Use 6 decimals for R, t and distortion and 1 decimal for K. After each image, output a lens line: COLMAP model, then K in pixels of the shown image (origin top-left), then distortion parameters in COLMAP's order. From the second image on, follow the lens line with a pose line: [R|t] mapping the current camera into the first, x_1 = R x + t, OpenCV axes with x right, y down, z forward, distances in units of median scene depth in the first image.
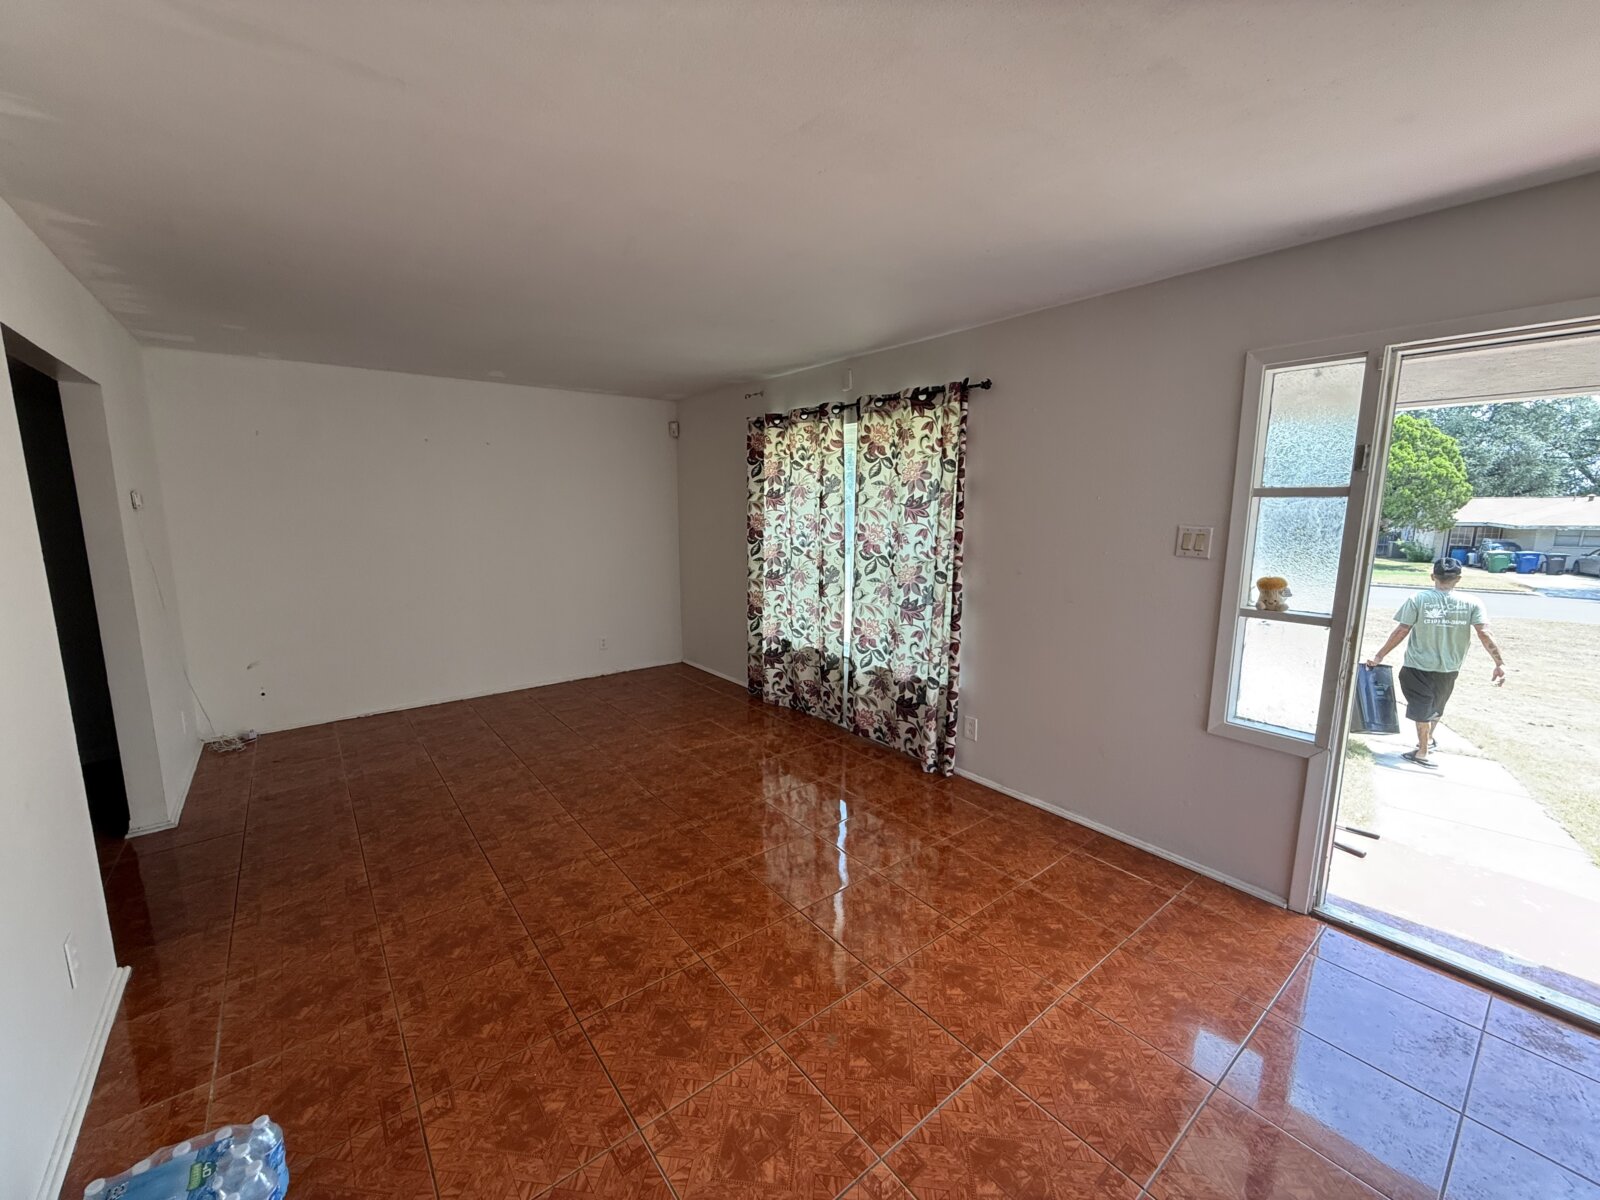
lens RADIAL K [[638.5, 0, 802.0], [0, 638.5, 611.4], [0, 0, 1]] dist [0.000653, 0.000753]
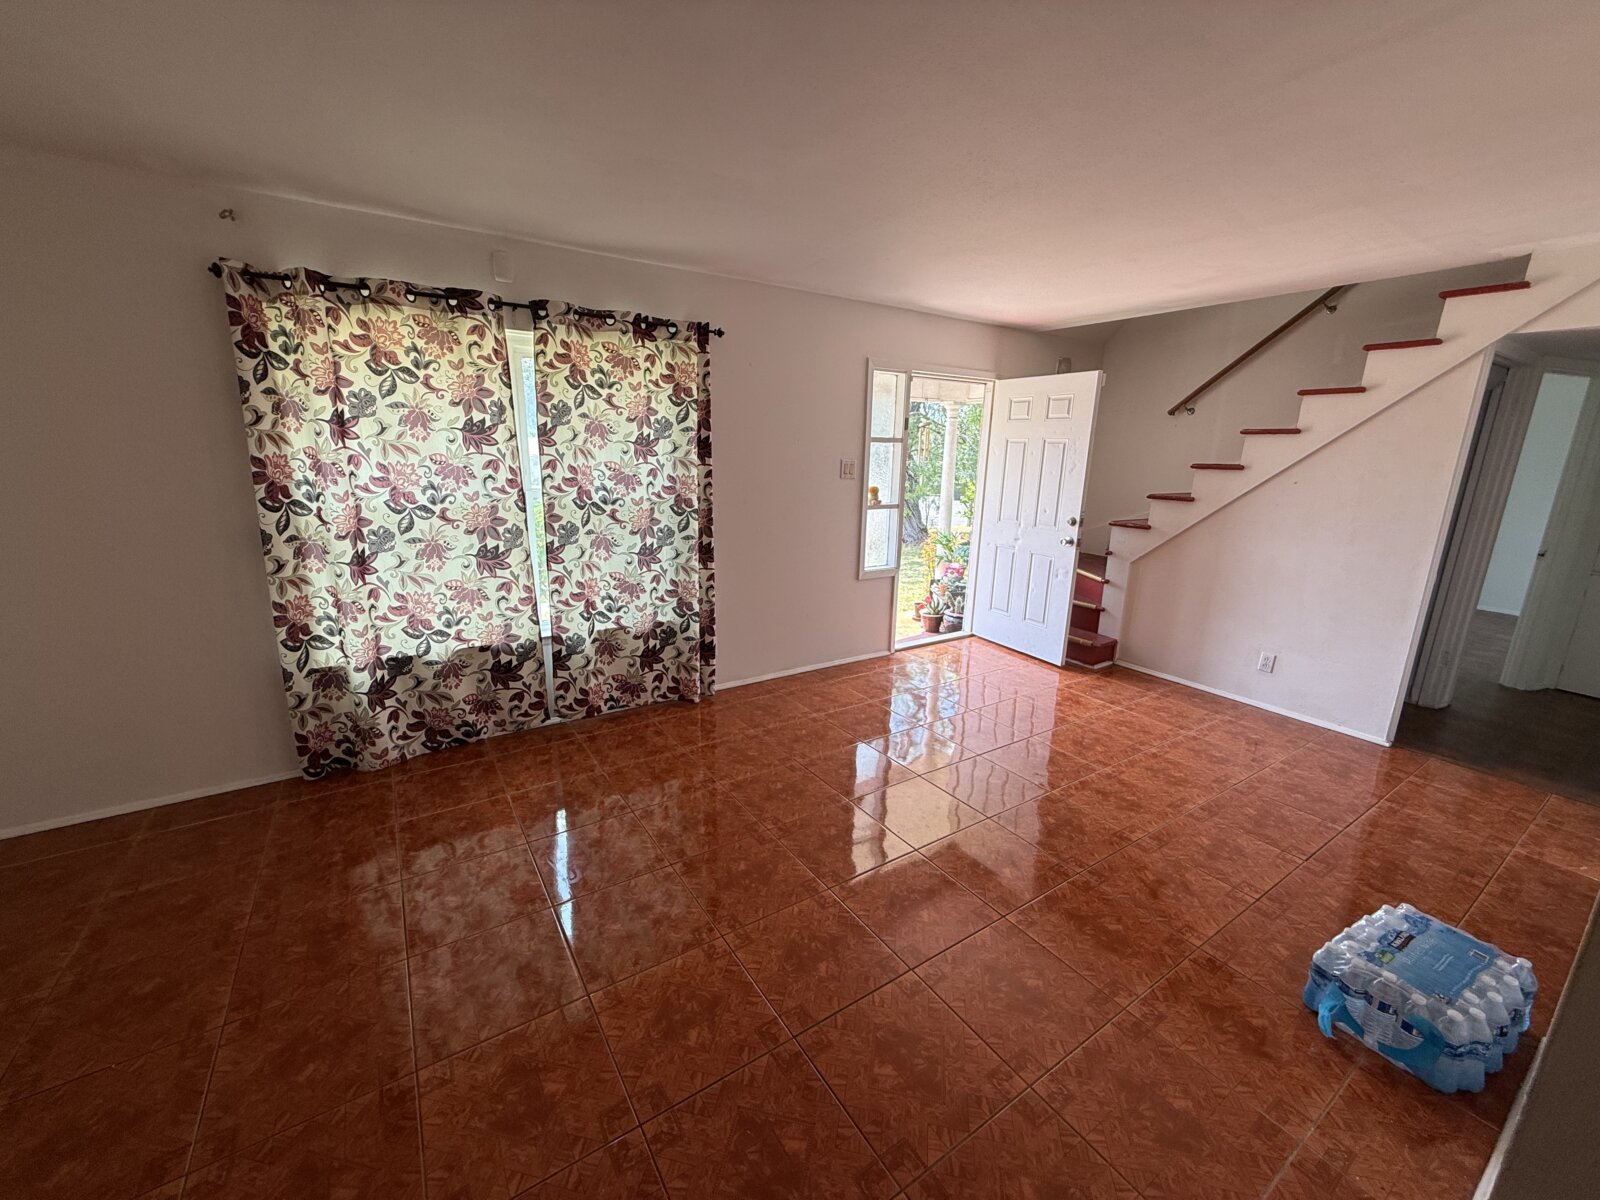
lens RADIAL K [[638.5, 0, 803.4], [0, 638.5, 589.1], [0, 0, 1]] dist [0.000653, 0.000753]
pose [[0.088178, -0.236276, 0.967677, -0.701724], [0.135726, 0.965251, 0.223316, -0.127612], [-0.986815, 0.111647, 0.117182, 0.634409]]
